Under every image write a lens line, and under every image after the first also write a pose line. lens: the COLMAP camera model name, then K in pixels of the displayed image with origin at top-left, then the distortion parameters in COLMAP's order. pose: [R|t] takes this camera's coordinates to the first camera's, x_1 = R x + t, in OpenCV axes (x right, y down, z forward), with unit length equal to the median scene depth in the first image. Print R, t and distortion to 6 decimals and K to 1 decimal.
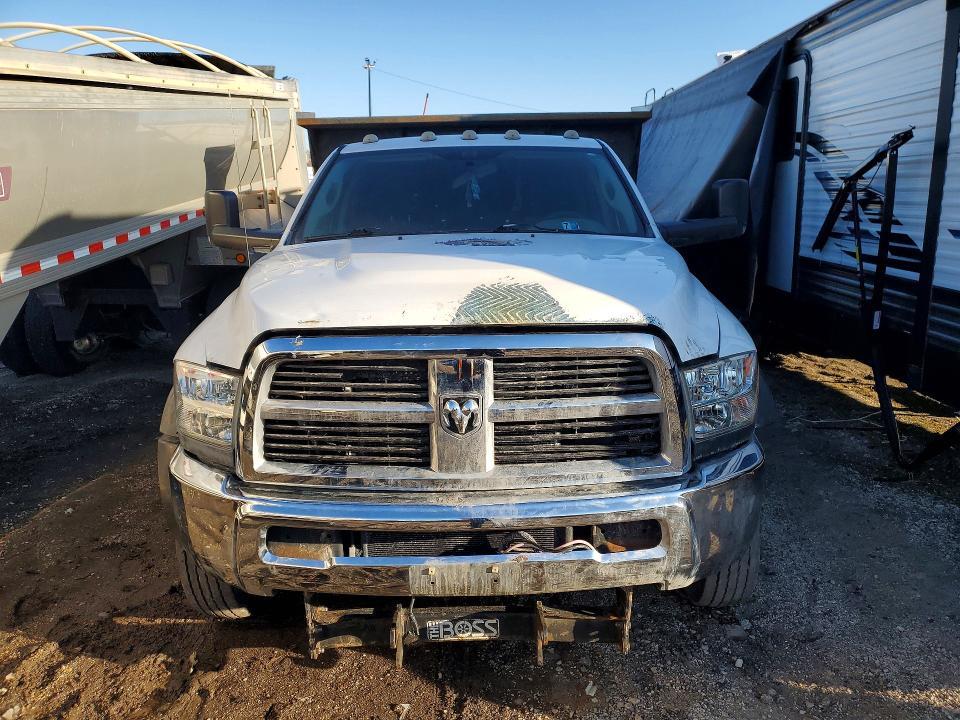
lens RADIAL K [[827.5, 0, 480.0], [0, 827.5, 360.0], [0, 0, 1]] dist [0.013730, 0.002880]
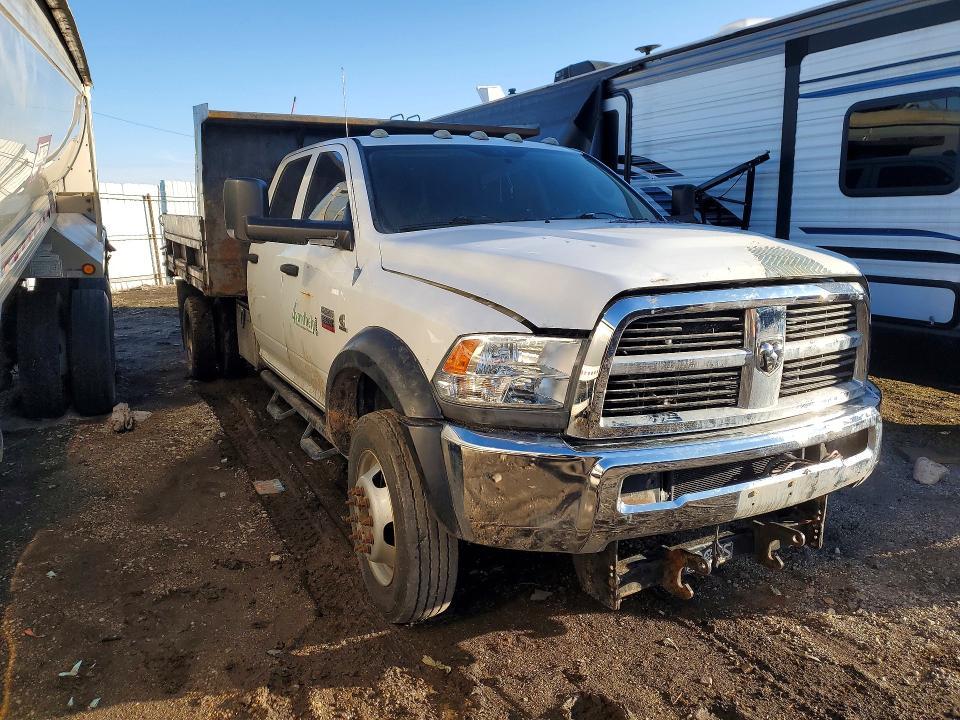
lens RADIAL K [[827.5, 0, 480.0], [0, 827.5, 360.0], [0, 0, 1]] dist [0.013730, 0.002880]
pose [[0.862601, -0.070447, 0.500956, -0.925819], [0.092089, 0.995578, -0.018566, 0.054369], [-0.497432, 0.062148, 0.865274, 0.176255]]
